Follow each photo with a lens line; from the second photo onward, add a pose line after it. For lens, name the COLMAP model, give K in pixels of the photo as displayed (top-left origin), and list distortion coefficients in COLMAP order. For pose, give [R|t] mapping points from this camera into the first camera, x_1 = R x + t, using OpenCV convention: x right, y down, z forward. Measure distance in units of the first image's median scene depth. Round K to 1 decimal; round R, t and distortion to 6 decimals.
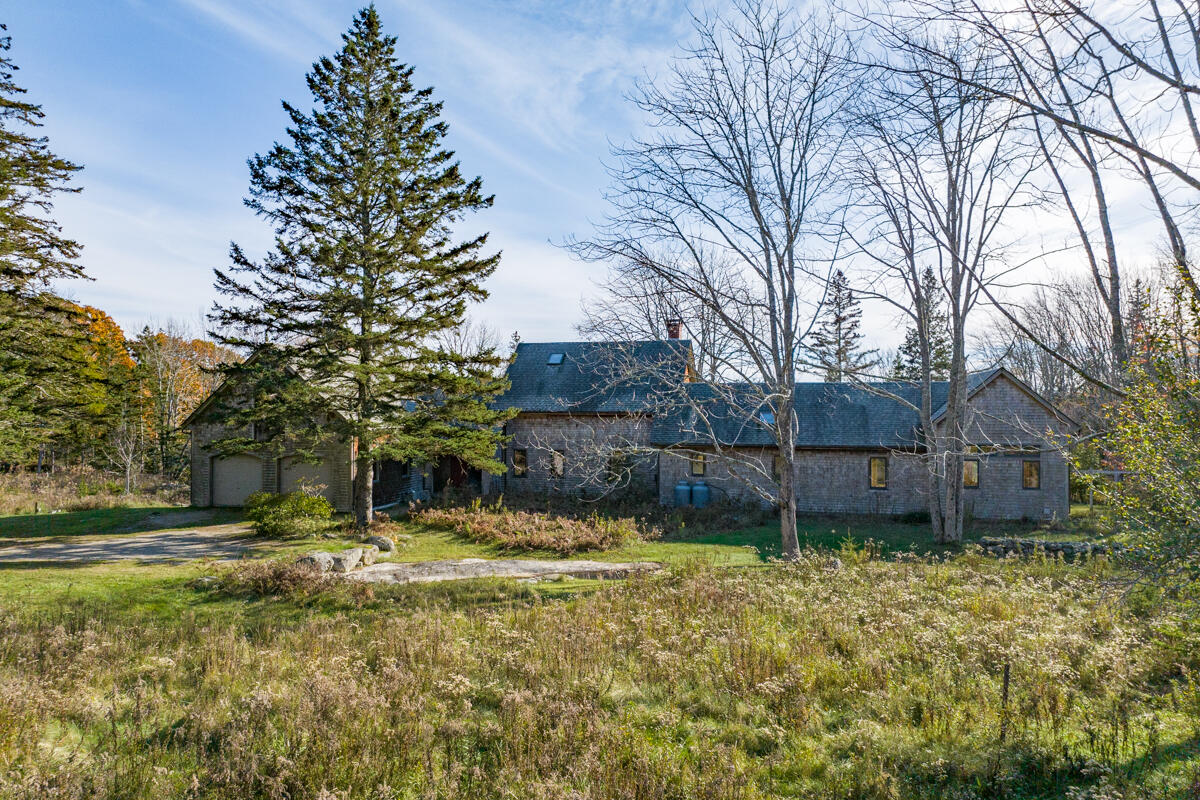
lens RADIAL K [[855.0, 0, 600.0], [0, 855.0, 400.0], [0, 0, 1]] dist [-0.064560, 0.050374]
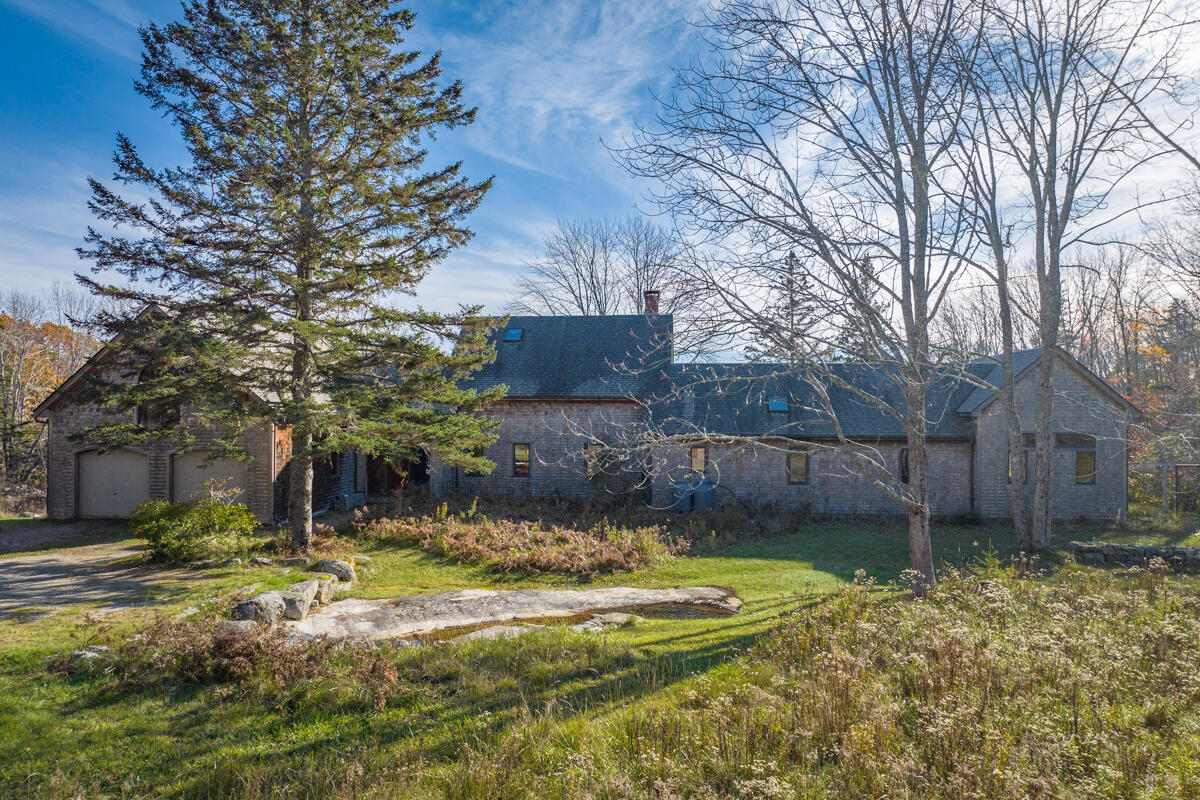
lens RADIAL K [[855.0, 0, 600.0], [0, 855.0, 400.0], [0, 0, 1]] dist [-0.064560, 0.050374]
pose [[0.990425, 0.002899, 0.138020, -0.124912], [-0.003204, 0.999993, 0.001988, 0.021187], [-0.138013, -0.002411, 0.990427, 0.238781]]
